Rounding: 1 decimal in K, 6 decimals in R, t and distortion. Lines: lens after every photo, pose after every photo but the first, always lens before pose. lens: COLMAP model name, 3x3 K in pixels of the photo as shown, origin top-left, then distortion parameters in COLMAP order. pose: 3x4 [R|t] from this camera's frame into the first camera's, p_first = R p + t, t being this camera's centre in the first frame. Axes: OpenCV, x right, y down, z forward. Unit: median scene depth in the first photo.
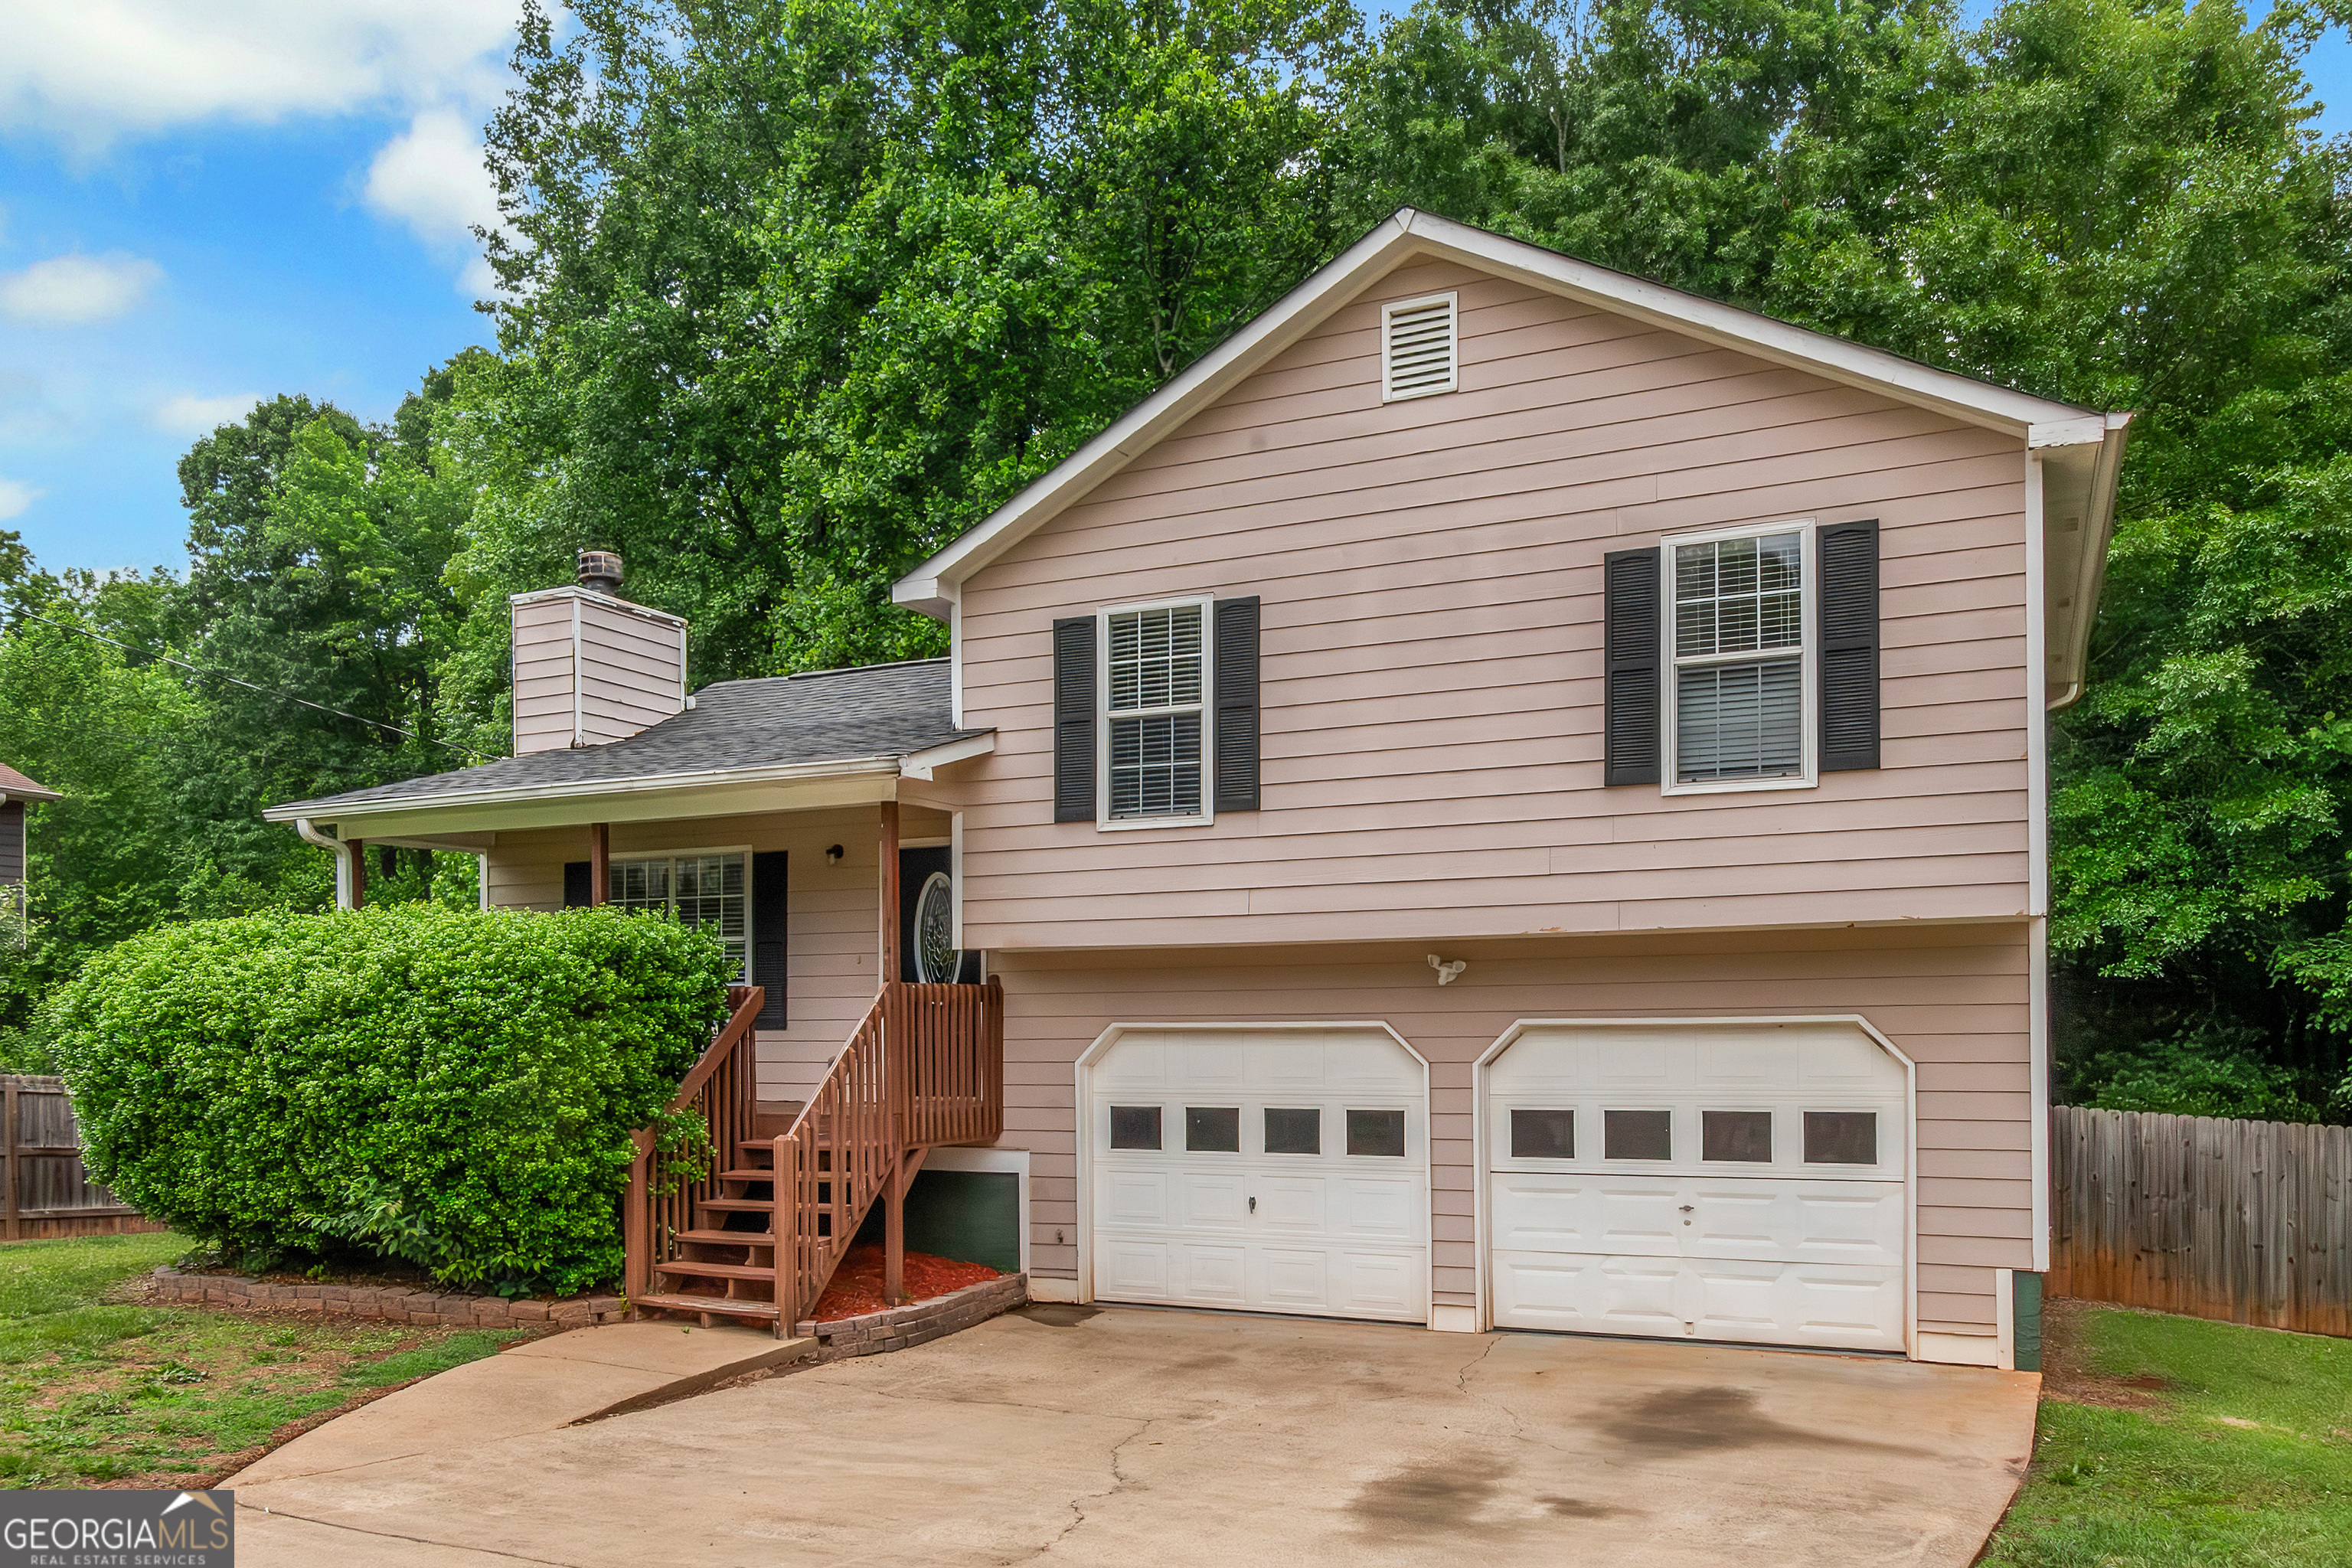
lens RADIAL K [[1782.2, 0, 1230.4], [0, 1782.2, 1017.4], [0, 0, 1]] dist [-0.001146, 0.012008]
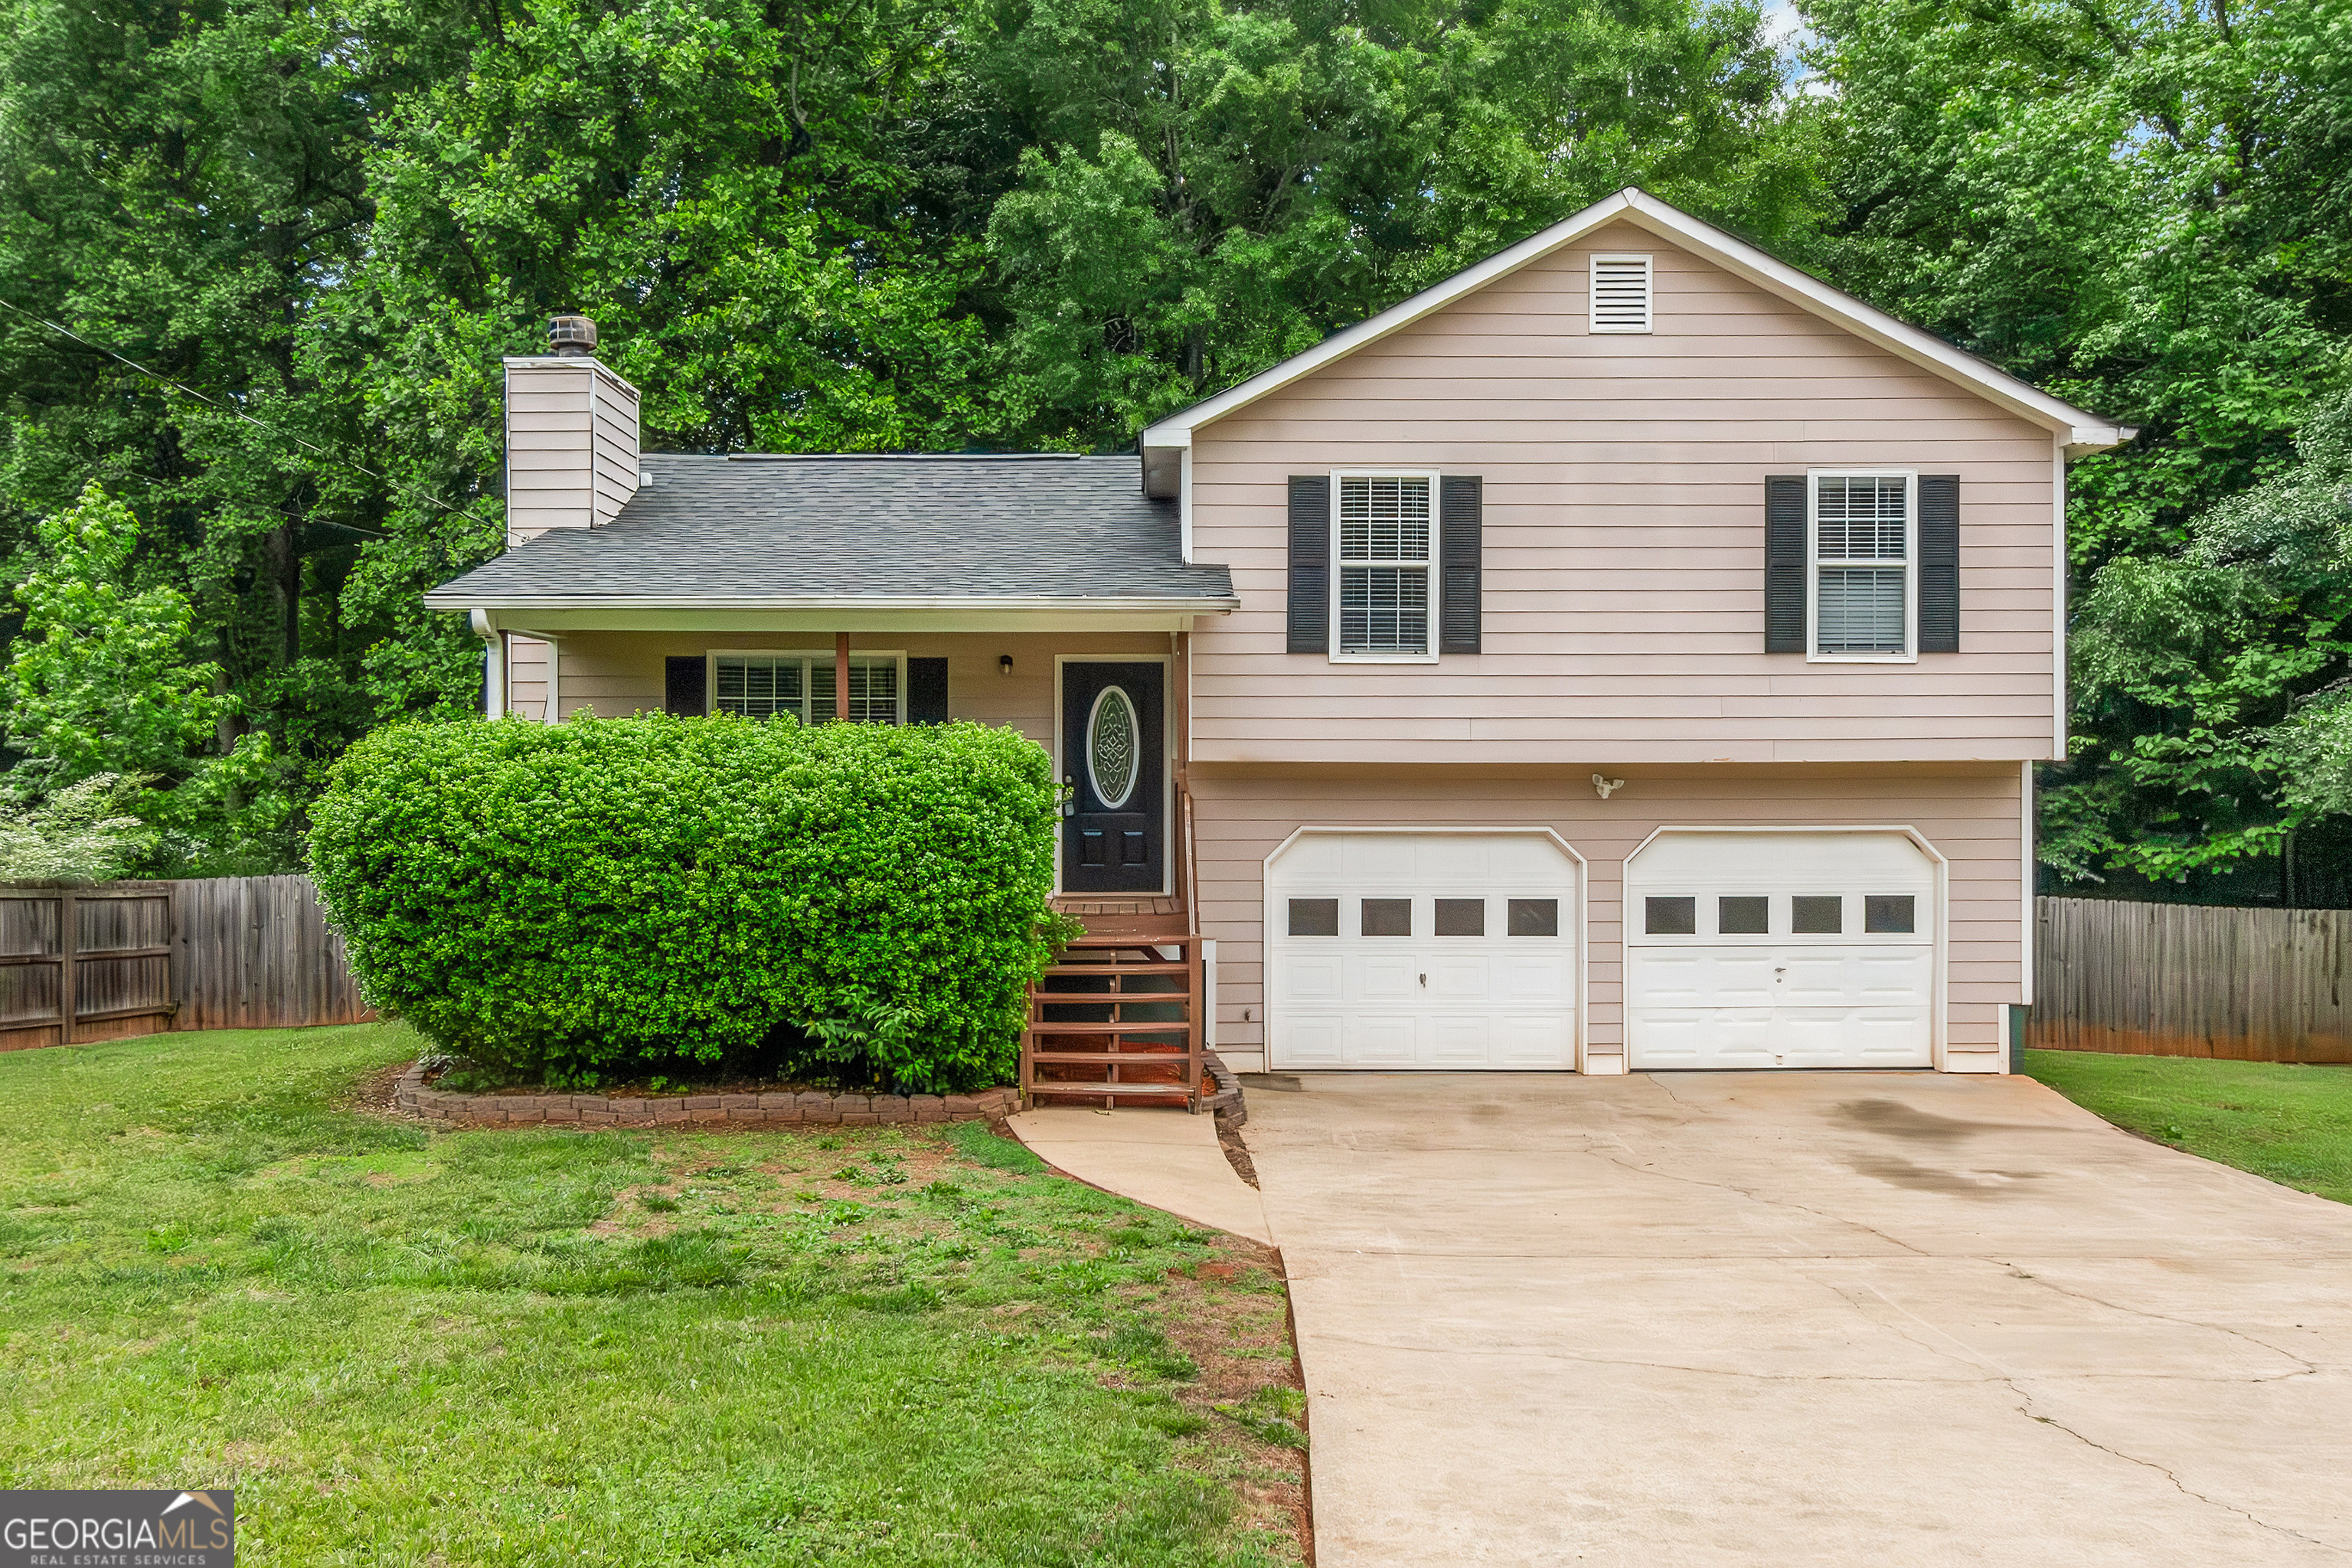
lens RADIAL K [[2023.4, 0, 1162.7], [0, 2023.4, 799.4], [0, 0, 1]] dist [0.006710, 0.000075]
pose [[0.898179, 0.004872, 0.439602, -0.780463], [-0.009685, 0.999915, 0.008707, -0.026850], [-0.439523, -0.012078, 0.898150, -0.140844]]
